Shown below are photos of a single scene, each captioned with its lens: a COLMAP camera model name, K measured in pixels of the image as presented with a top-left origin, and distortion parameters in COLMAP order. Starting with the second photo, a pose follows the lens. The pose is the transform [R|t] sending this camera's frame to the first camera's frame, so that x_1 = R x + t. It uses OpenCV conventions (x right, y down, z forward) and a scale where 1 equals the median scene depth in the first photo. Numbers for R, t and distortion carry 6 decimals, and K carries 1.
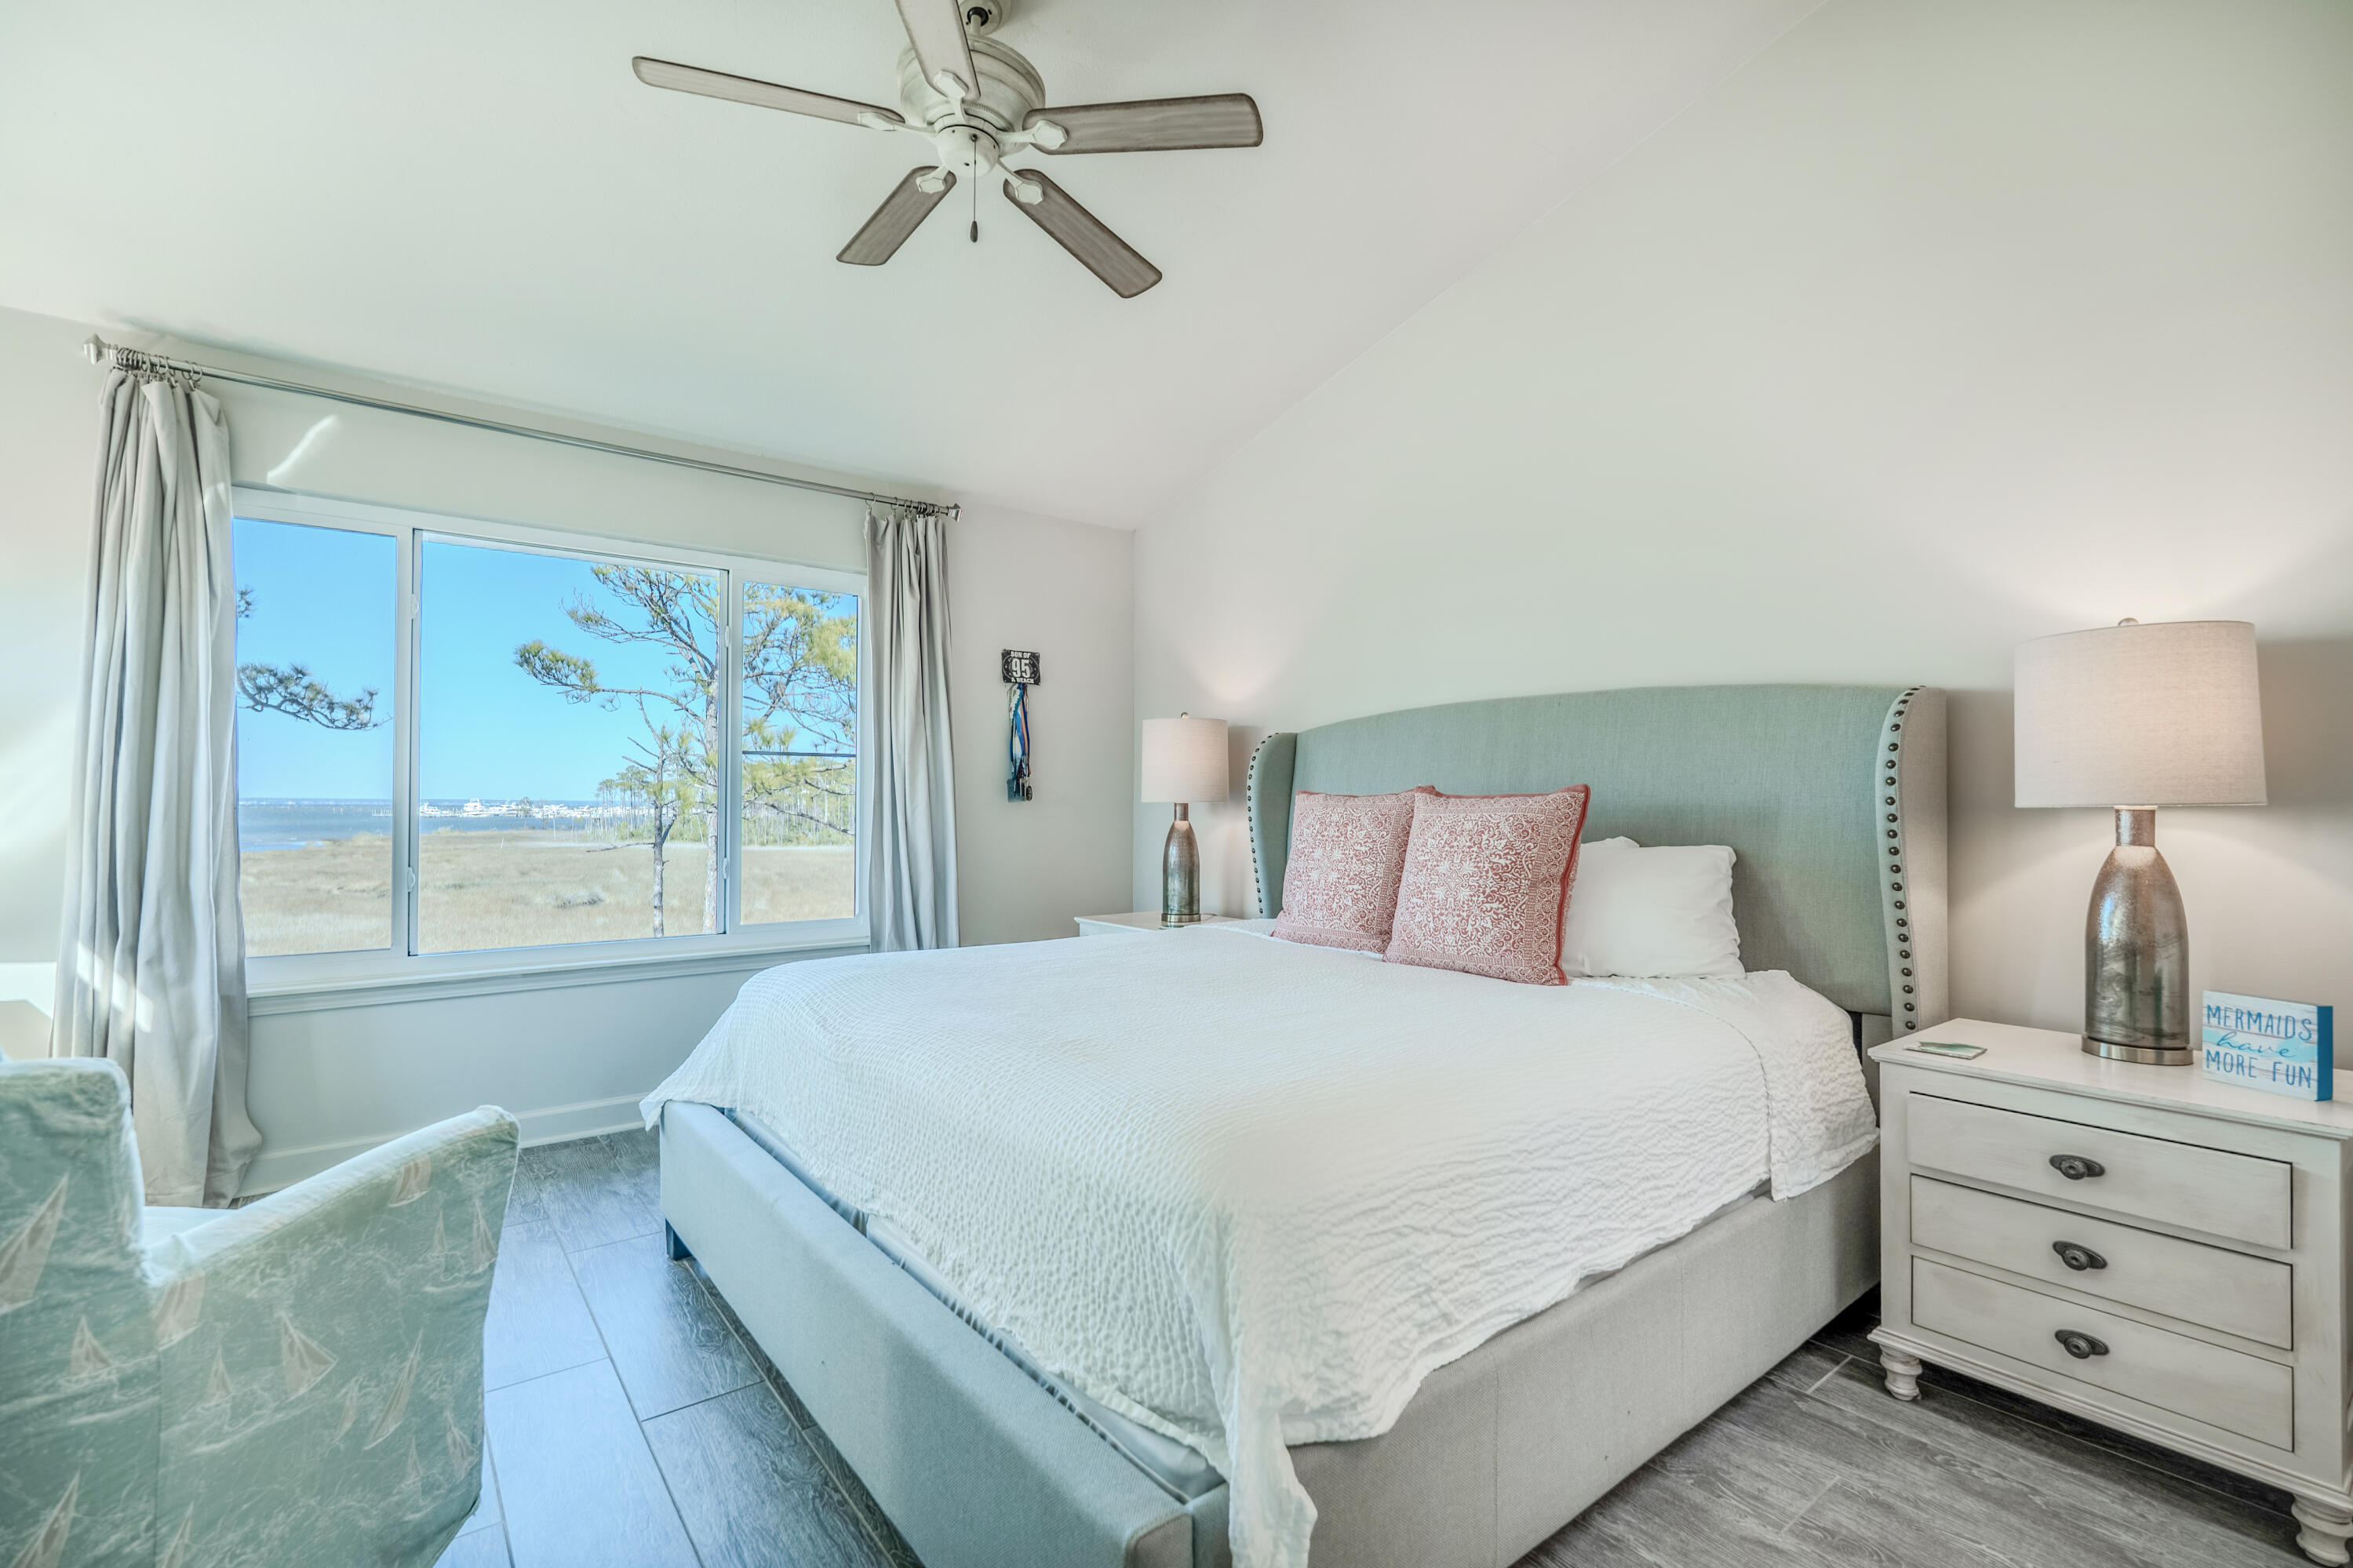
lens RADIAL K [[1049.2, 0, 1176.5], [0, 1049.2, 784.0], [0, 0, 1]] dist [-0.003443, -0.000026]
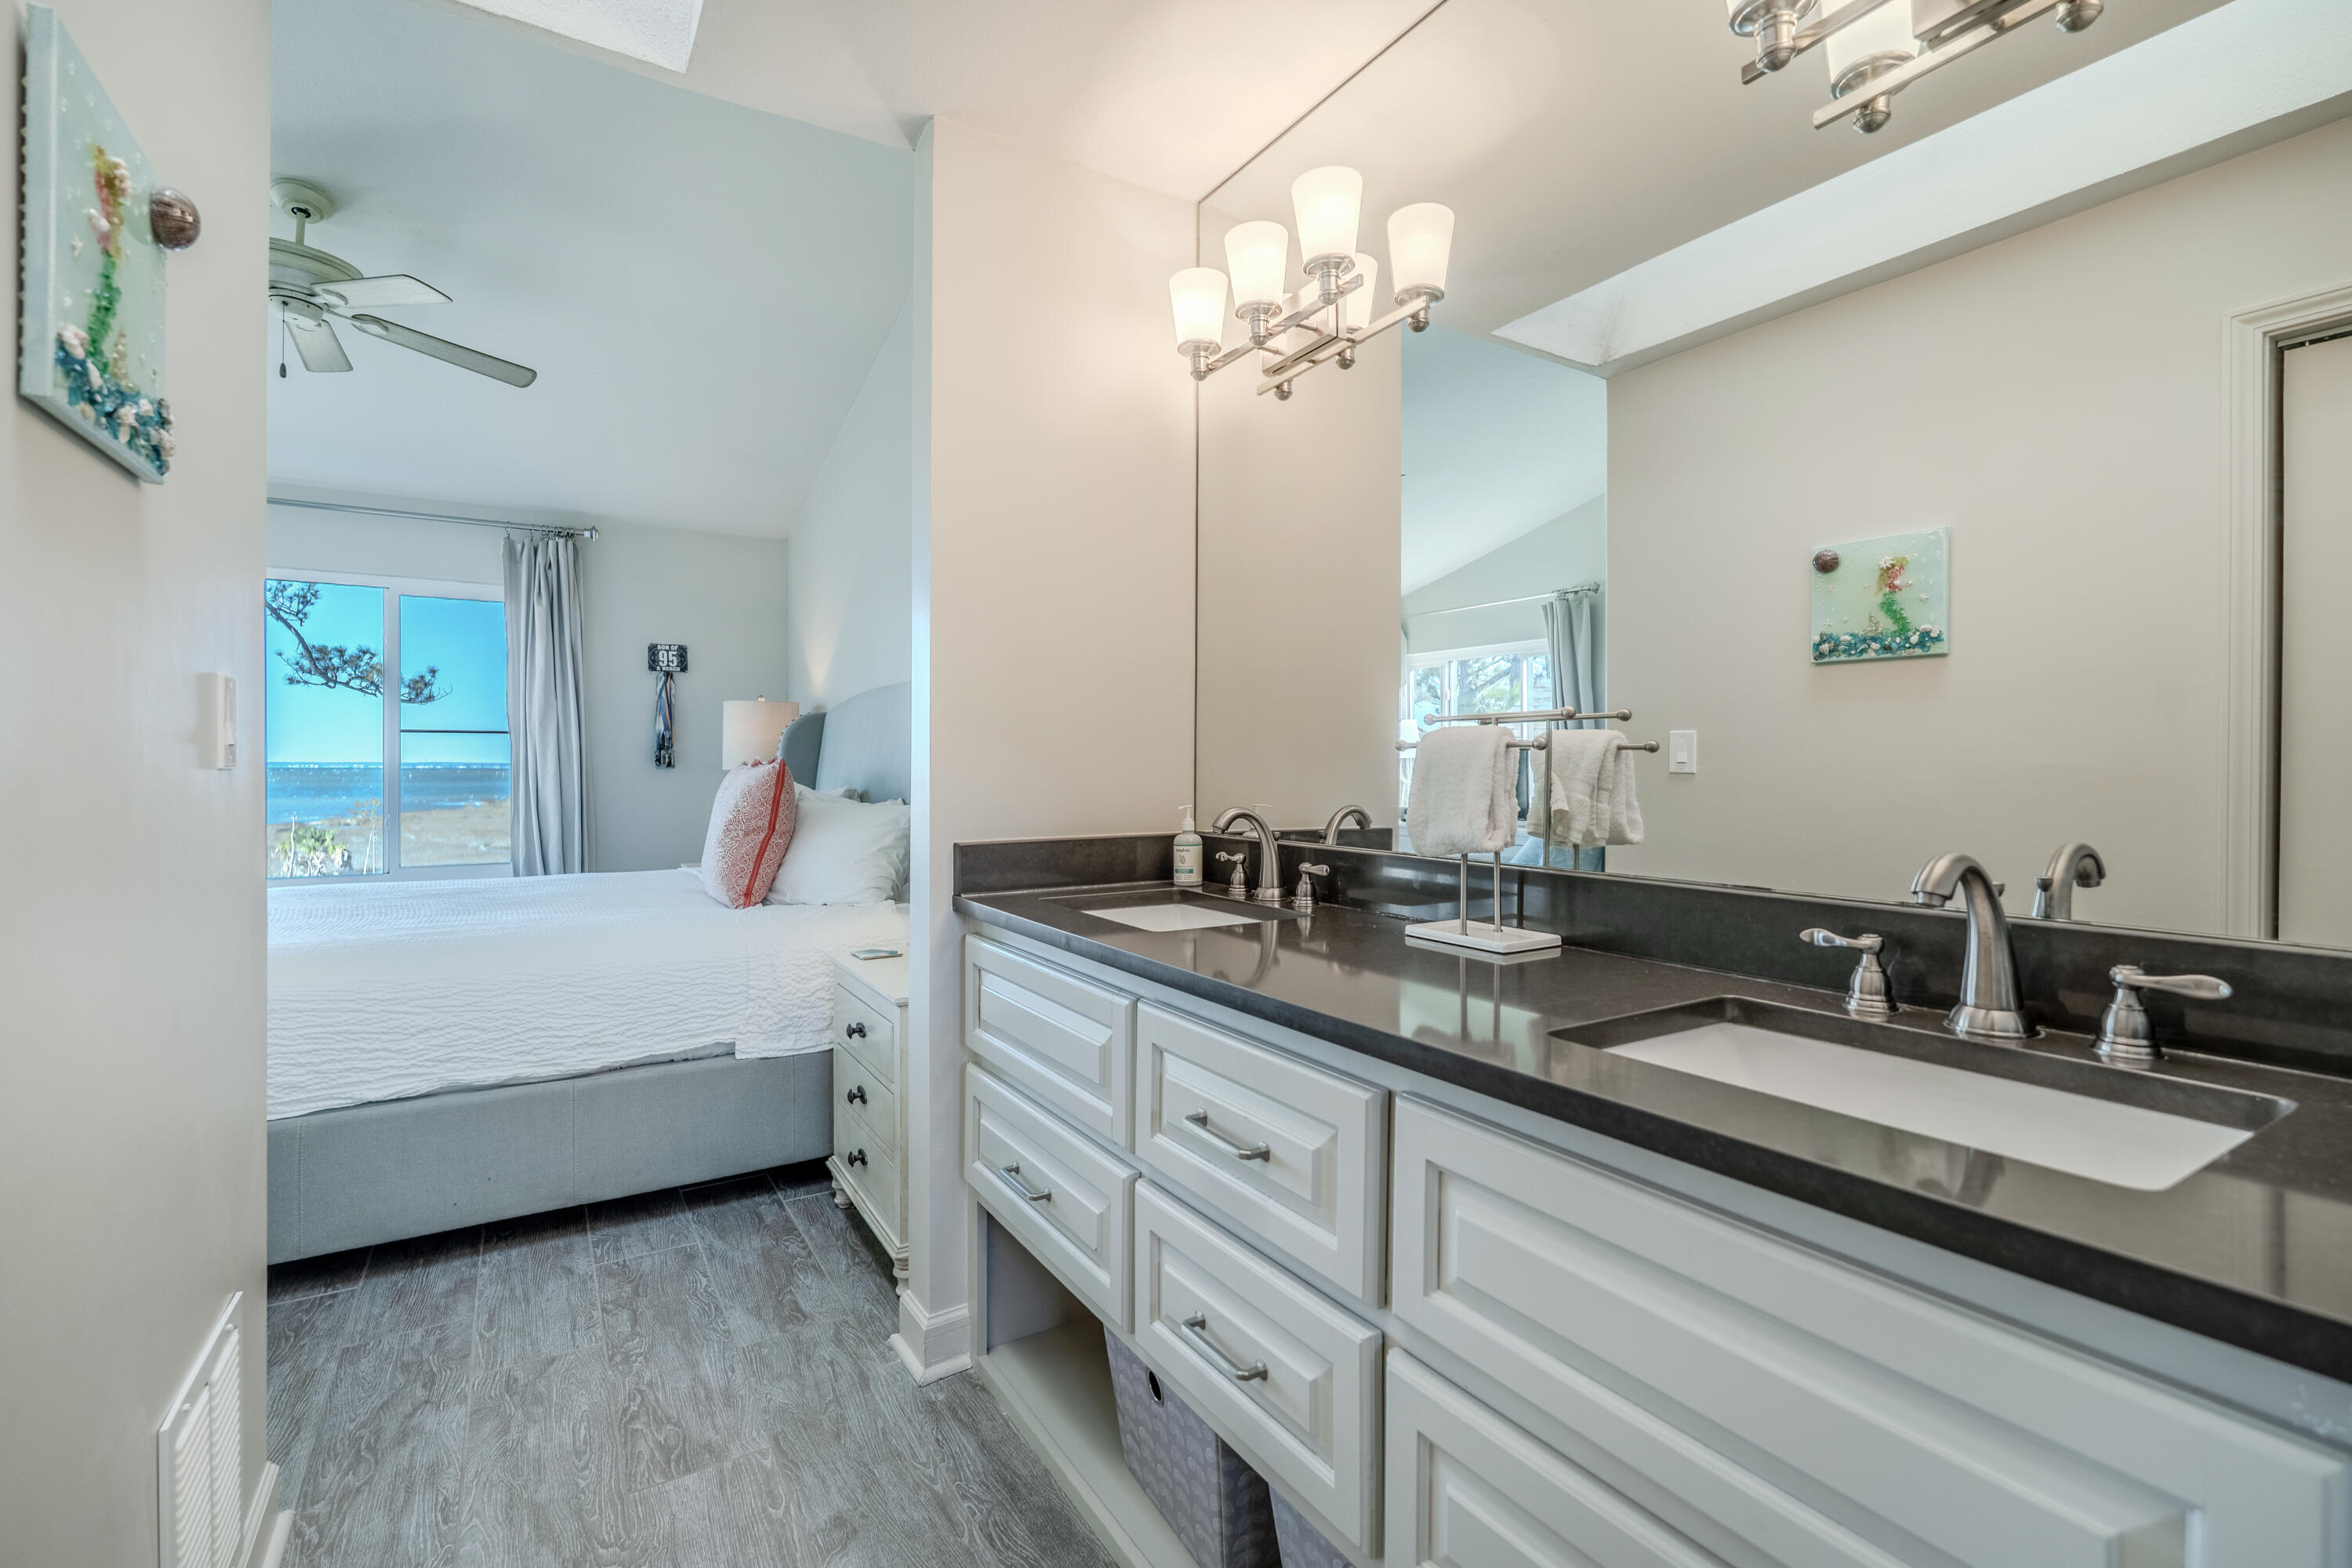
lens RADIAL K [[1041.9, 0, 1167.0], [0, 1041.9, 756.4], [0, 0, 1]] dist [-0.001084, 0.000031]
pose [[0.994169, 0.002316, -0.107808, 0.558574], [-0.001745, 0.999984, 0.005386, -0.005033], [0.107818, -0.005166, 0.994157, -0.135559]]
